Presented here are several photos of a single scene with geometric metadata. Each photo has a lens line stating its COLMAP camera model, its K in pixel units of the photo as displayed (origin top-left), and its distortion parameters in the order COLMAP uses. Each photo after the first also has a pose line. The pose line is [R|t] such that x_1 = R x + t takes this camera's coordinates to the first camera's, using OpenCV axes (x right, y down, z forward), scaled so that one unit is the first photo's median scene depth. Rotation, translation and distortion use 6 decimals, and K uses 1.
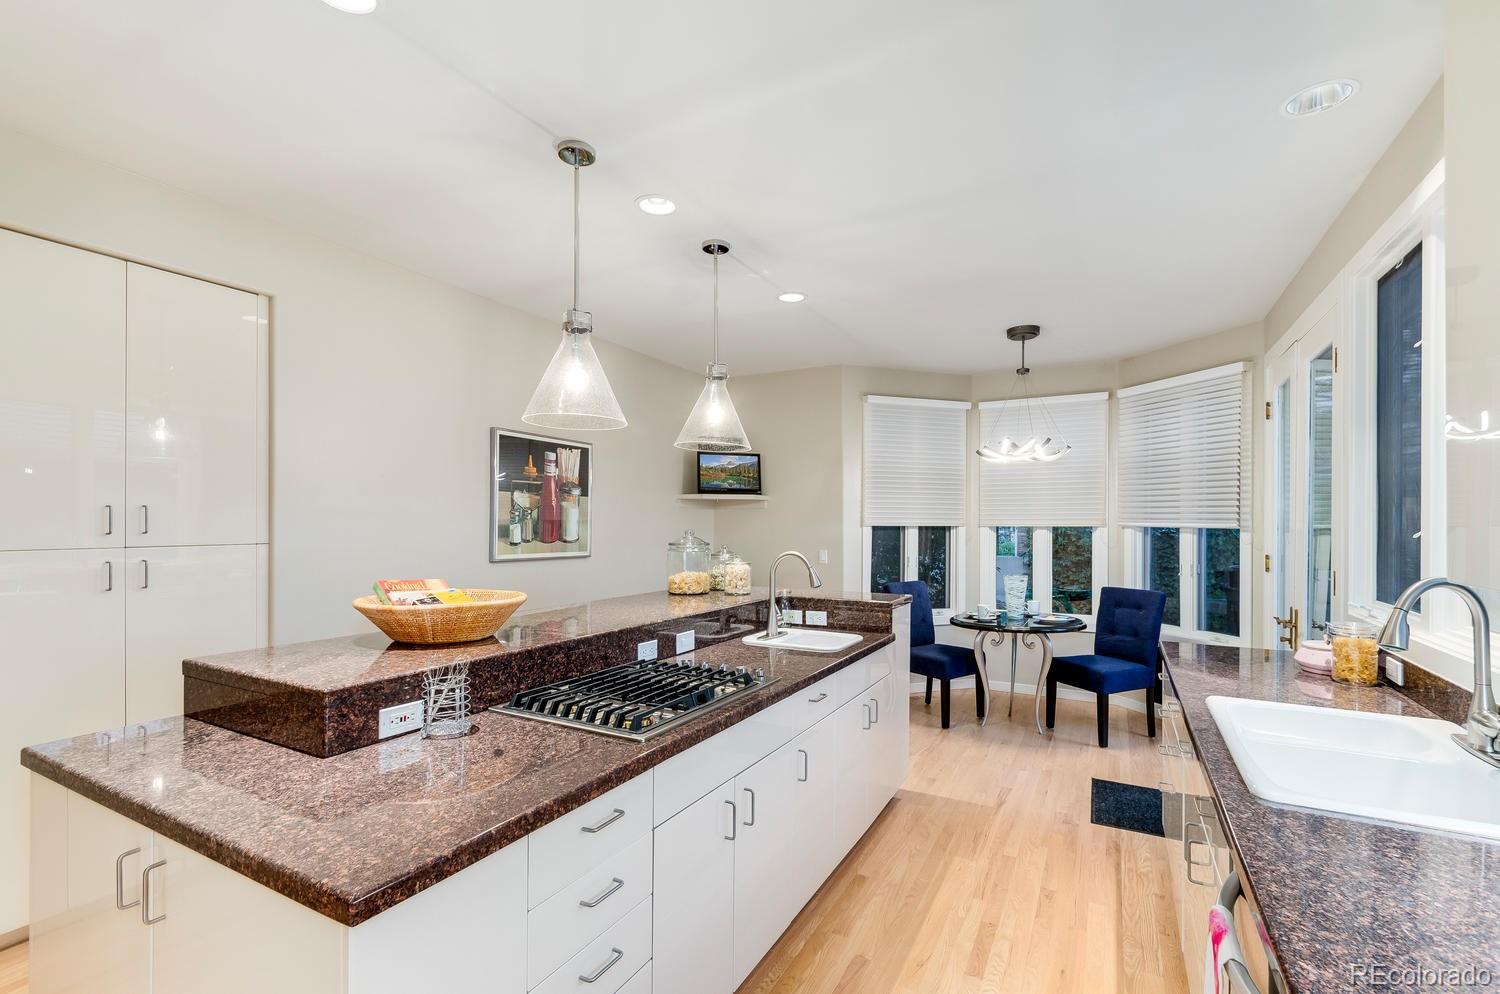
lens RADIAL K [[656.8, 0, 756.4], [0, 656.8, 525.0], [0, 0, 1]] dist [0.003812, 0.000192]
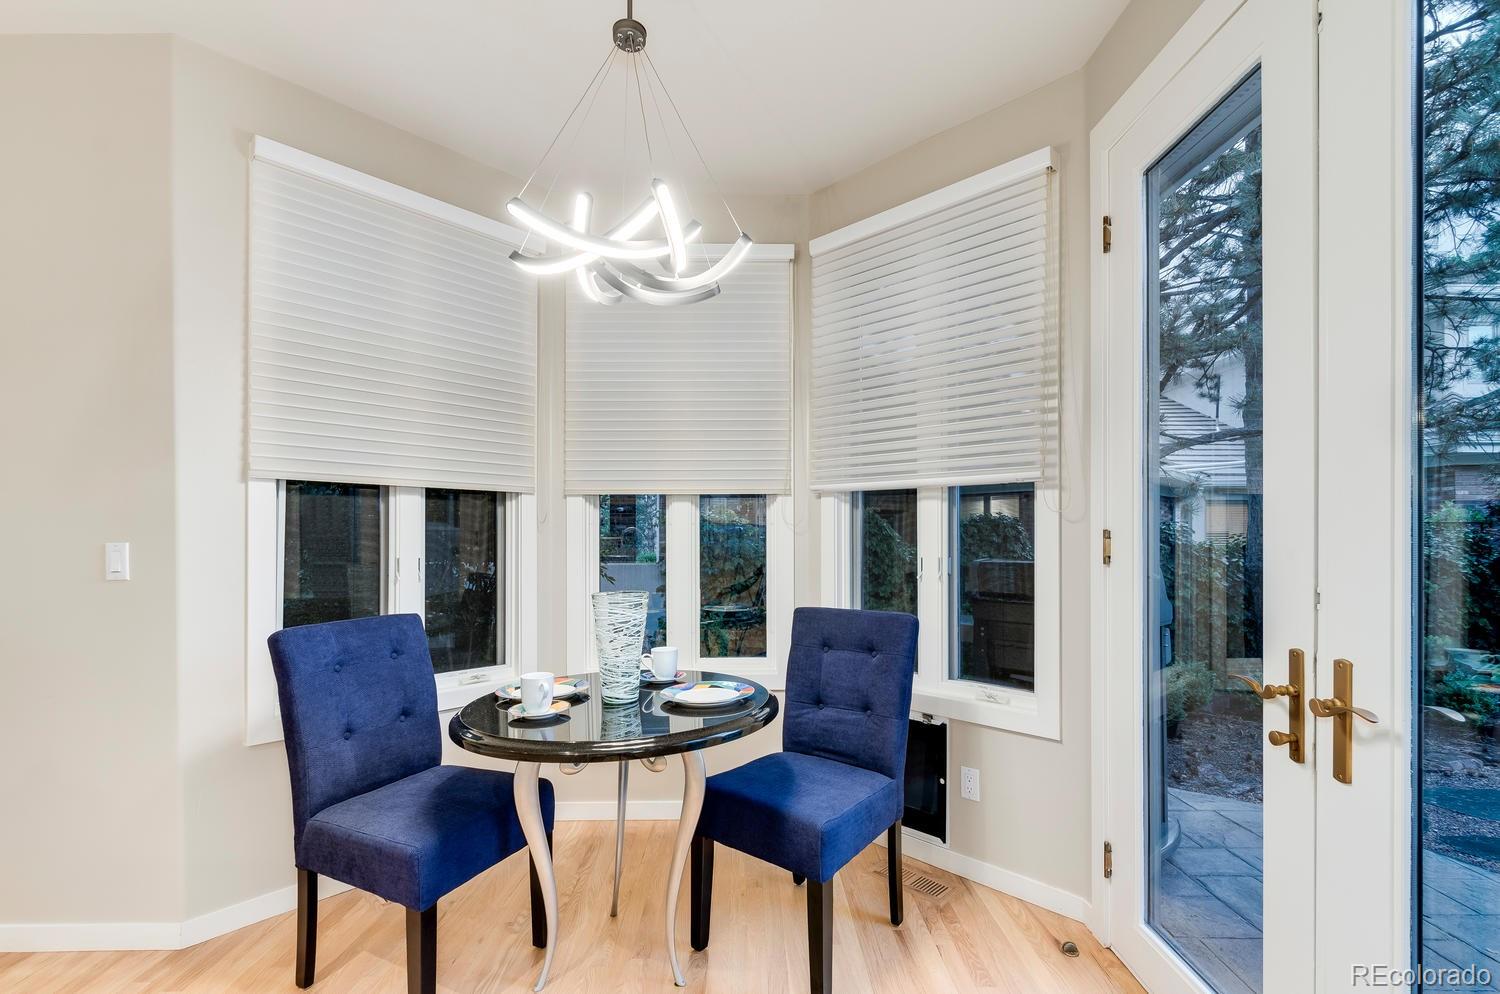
lens RADIAL K [[679.7, 0, 751.3], [0, 679.7, 539.5], [0, 0, 1]] dist [-0.018789, 0.000005]
pose [[0.874517, -0.001391, 0.484993, 0.239307], [0.003163, 0.999991, -0.002834, 0.041798], [-0.484985, 0.004013, 0.874513, 0.543397]]
